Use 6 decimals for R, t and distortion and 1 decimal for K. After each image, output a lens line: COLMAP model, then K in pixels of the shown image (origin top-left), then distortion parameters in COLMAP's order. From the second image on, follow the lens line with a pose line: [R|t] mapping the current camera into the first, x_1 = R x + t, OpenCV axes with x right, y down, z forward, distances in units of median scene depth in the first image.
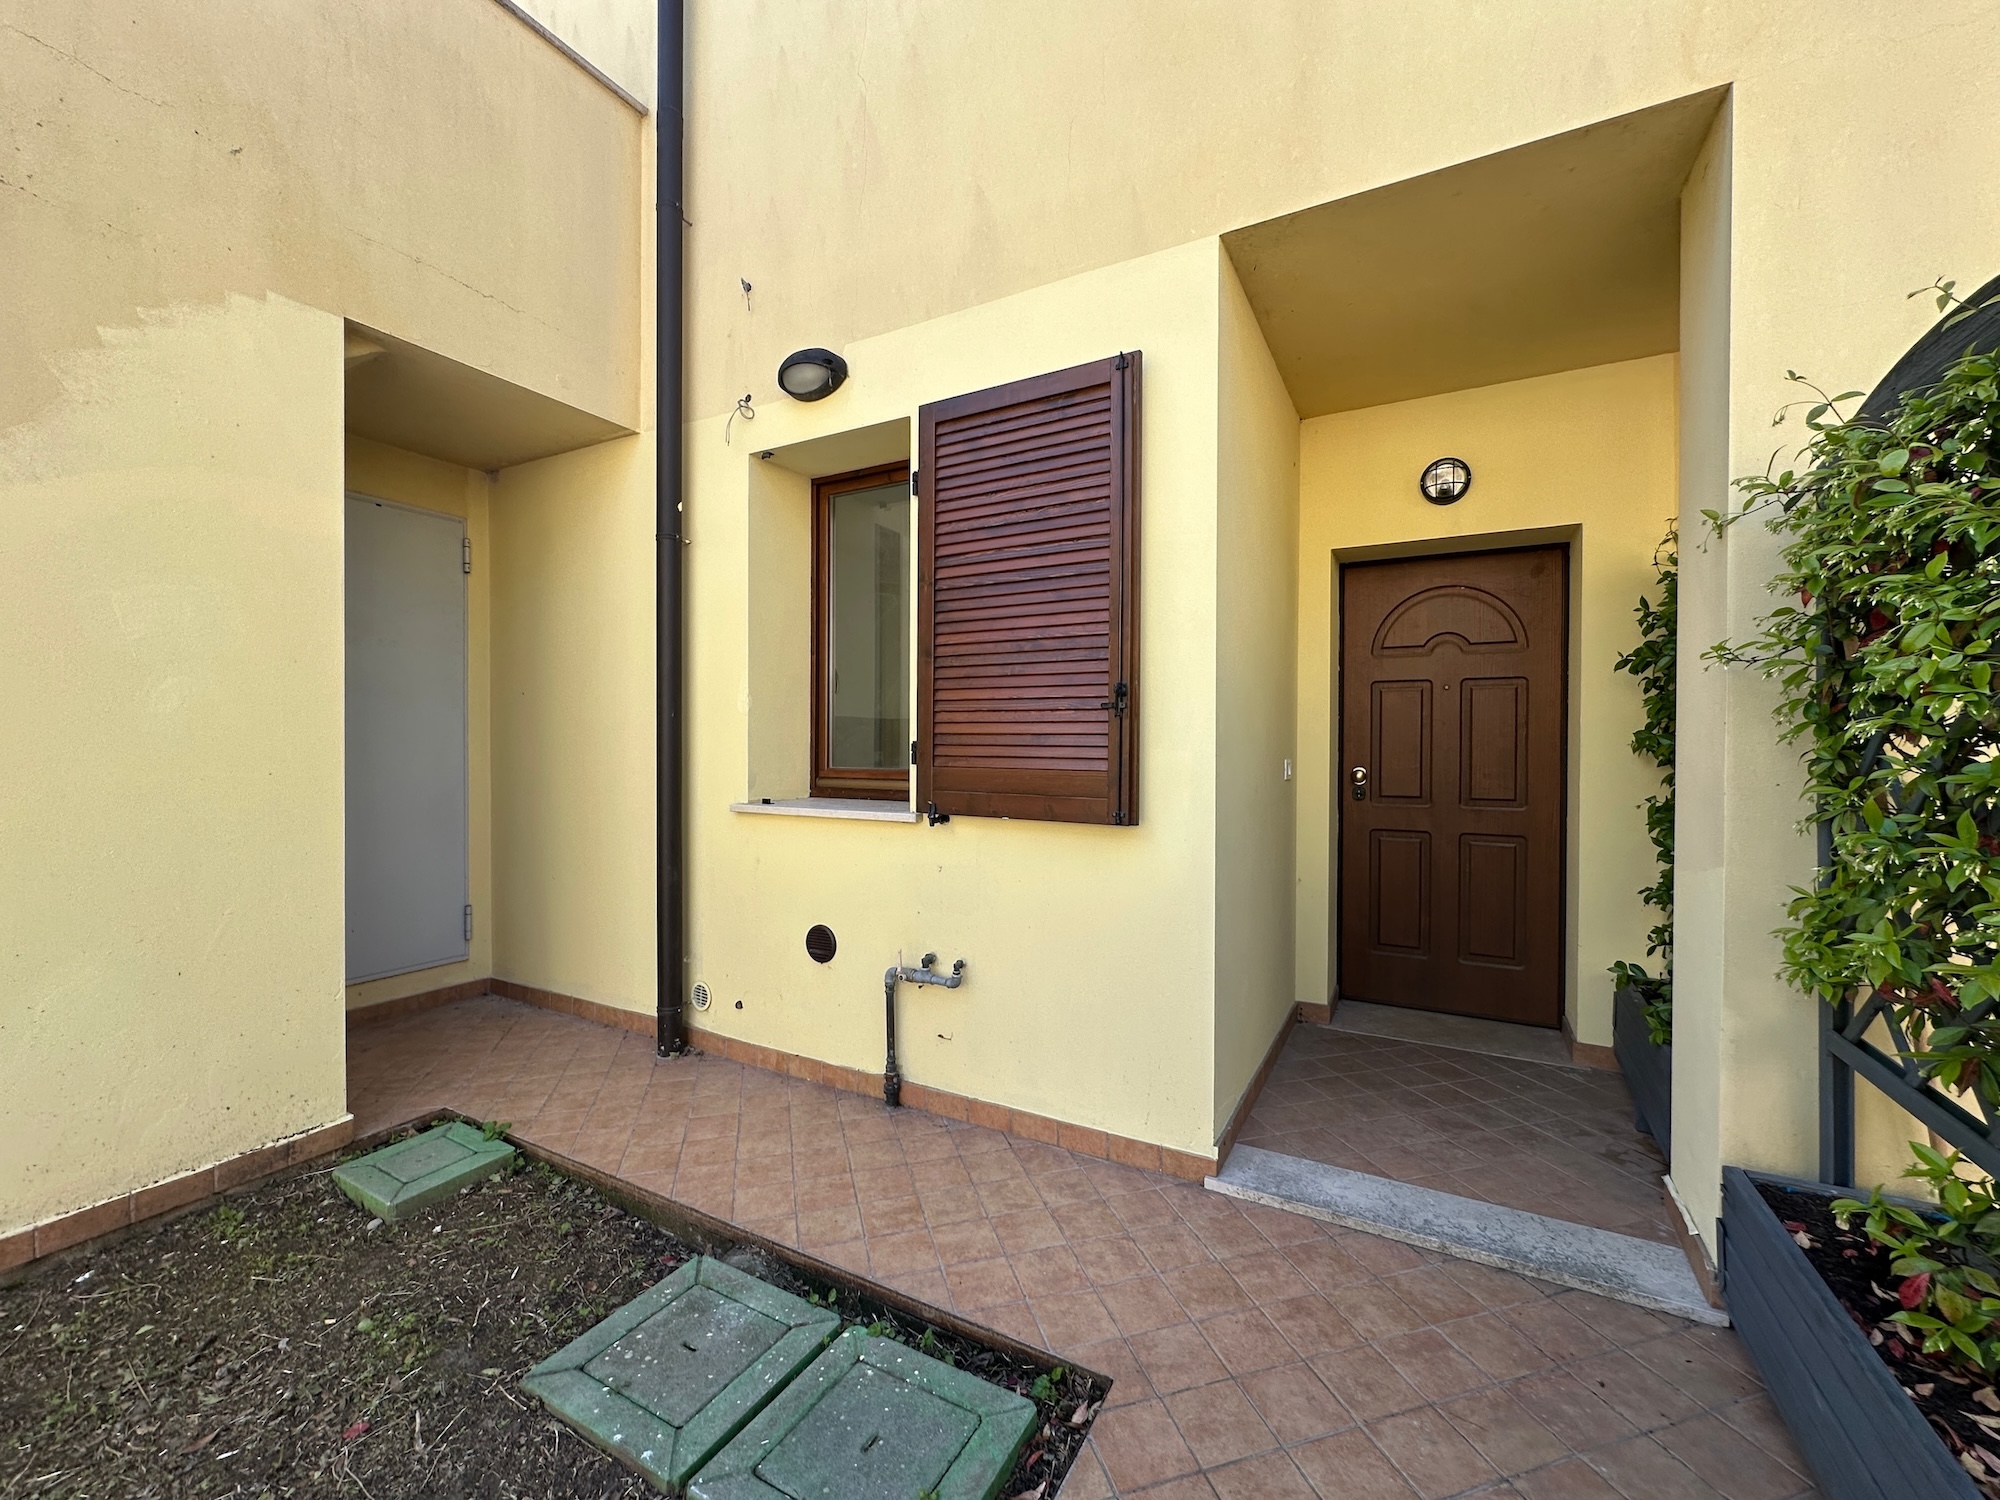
lens RADIAL K [[801.8, 0, 1001.1], [0, 801.8, 747.2], [0, 0, 1]] dist [-0.002896, 0.000630]
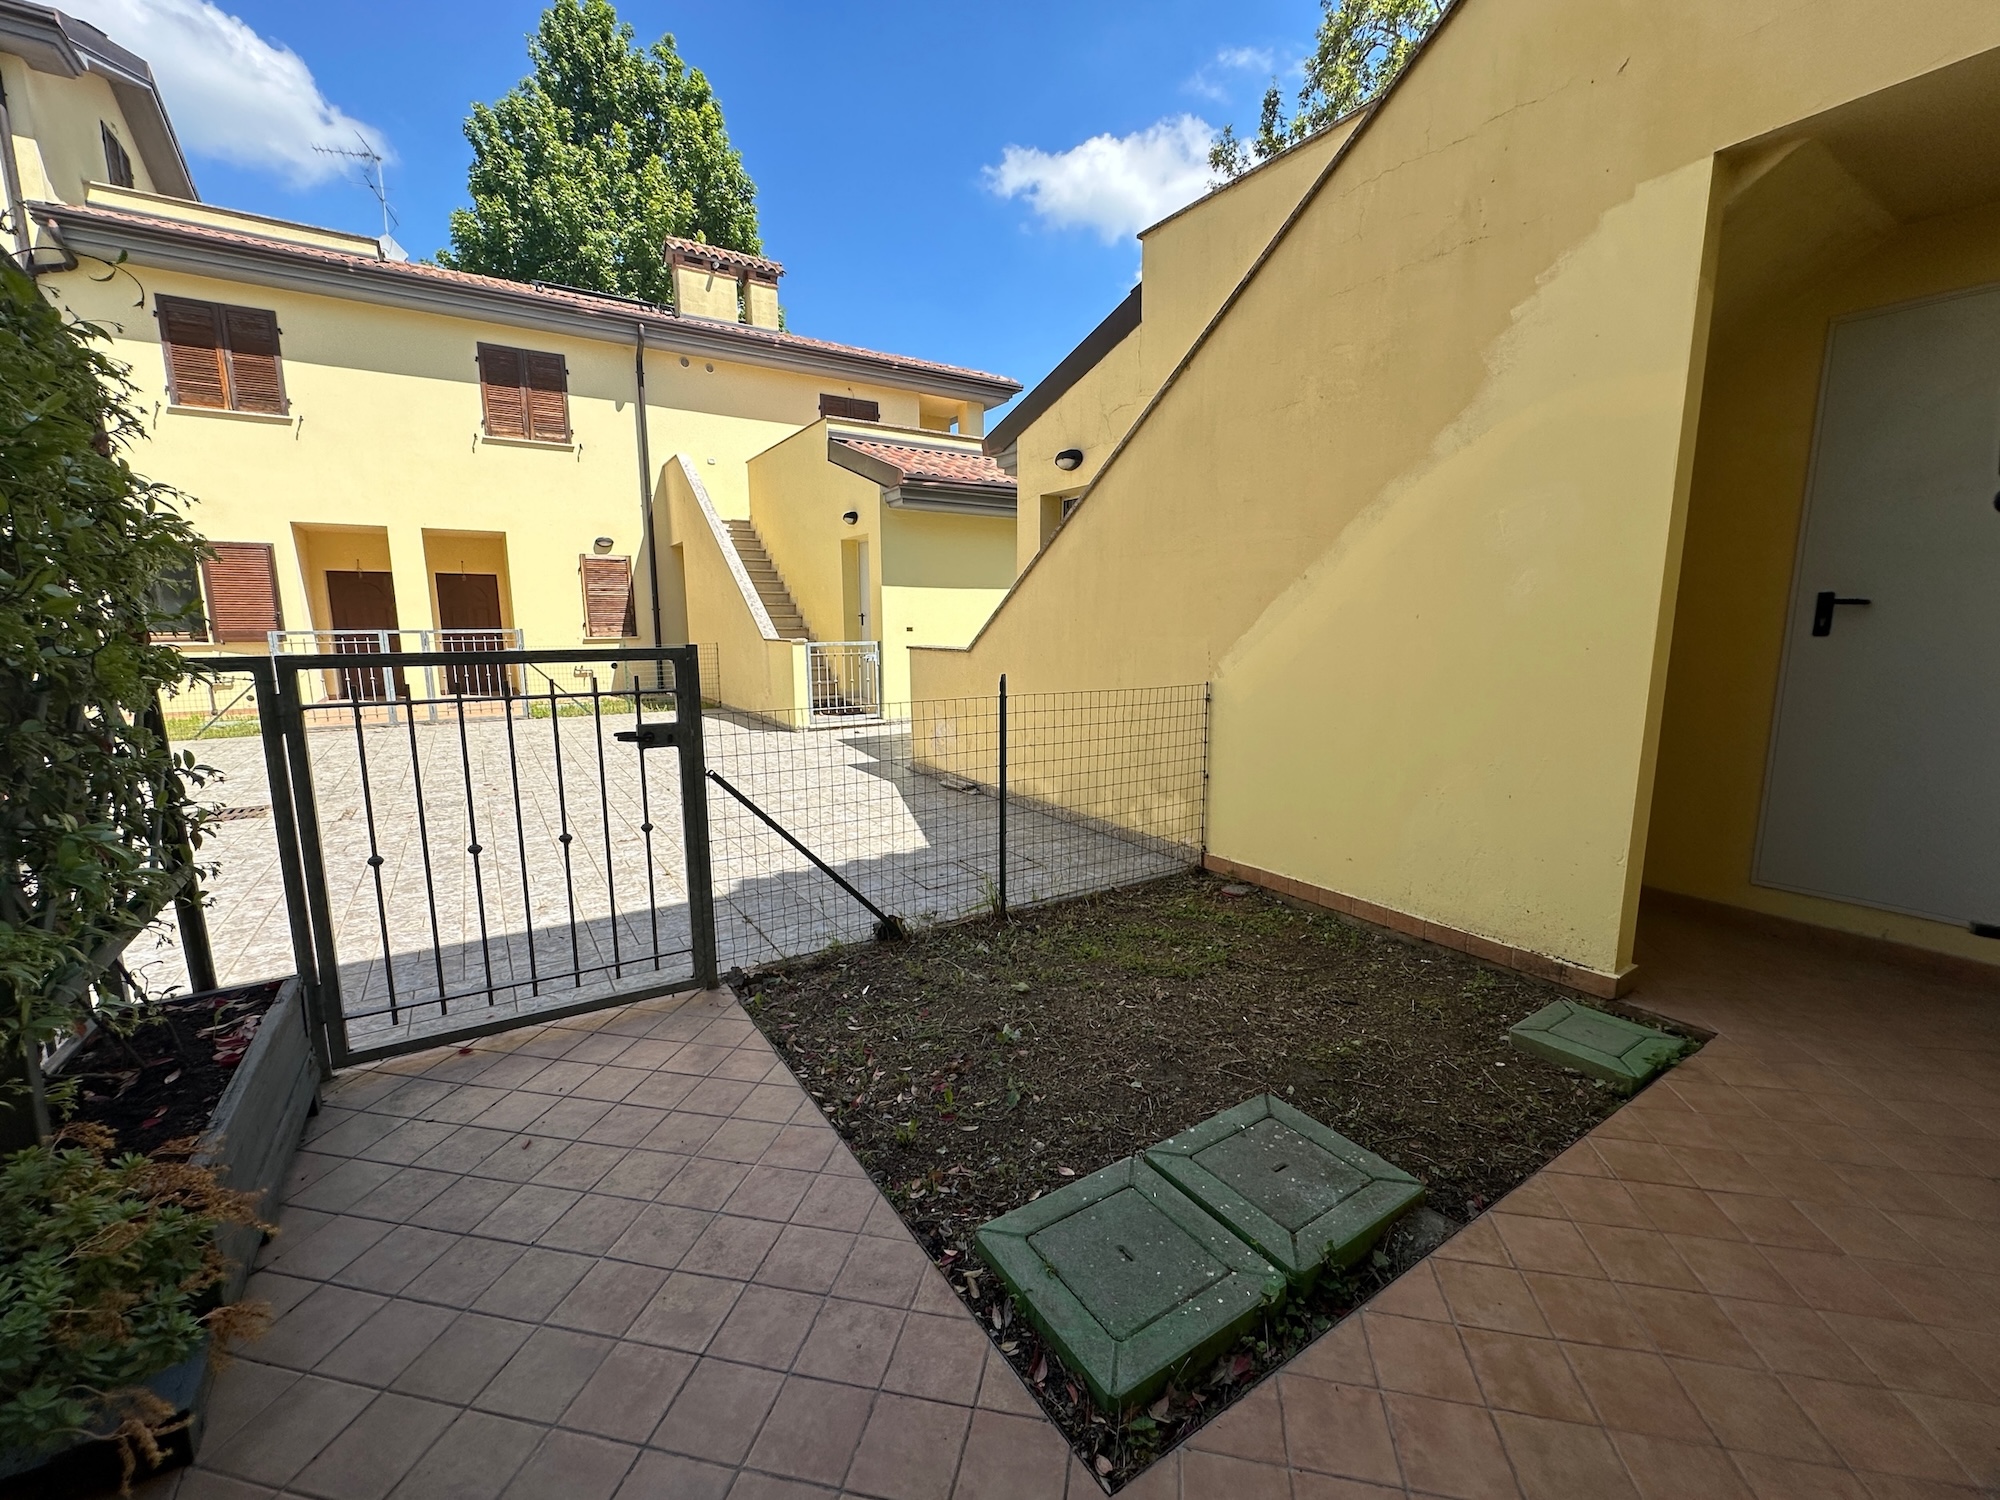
lens RADIAL K [[801.8, 0, 1001.6], [0, 801.8, 746.6], [0, 0, 1]] dist [-0.002896, 0.000630]
pose [[-0.454935, 0.142811, -0.878999, 0.538197], [-0.007115, 0.986443, 0.163950, -0.011593], [0.890496, 0.080841, -0.447752, 0.863059]]
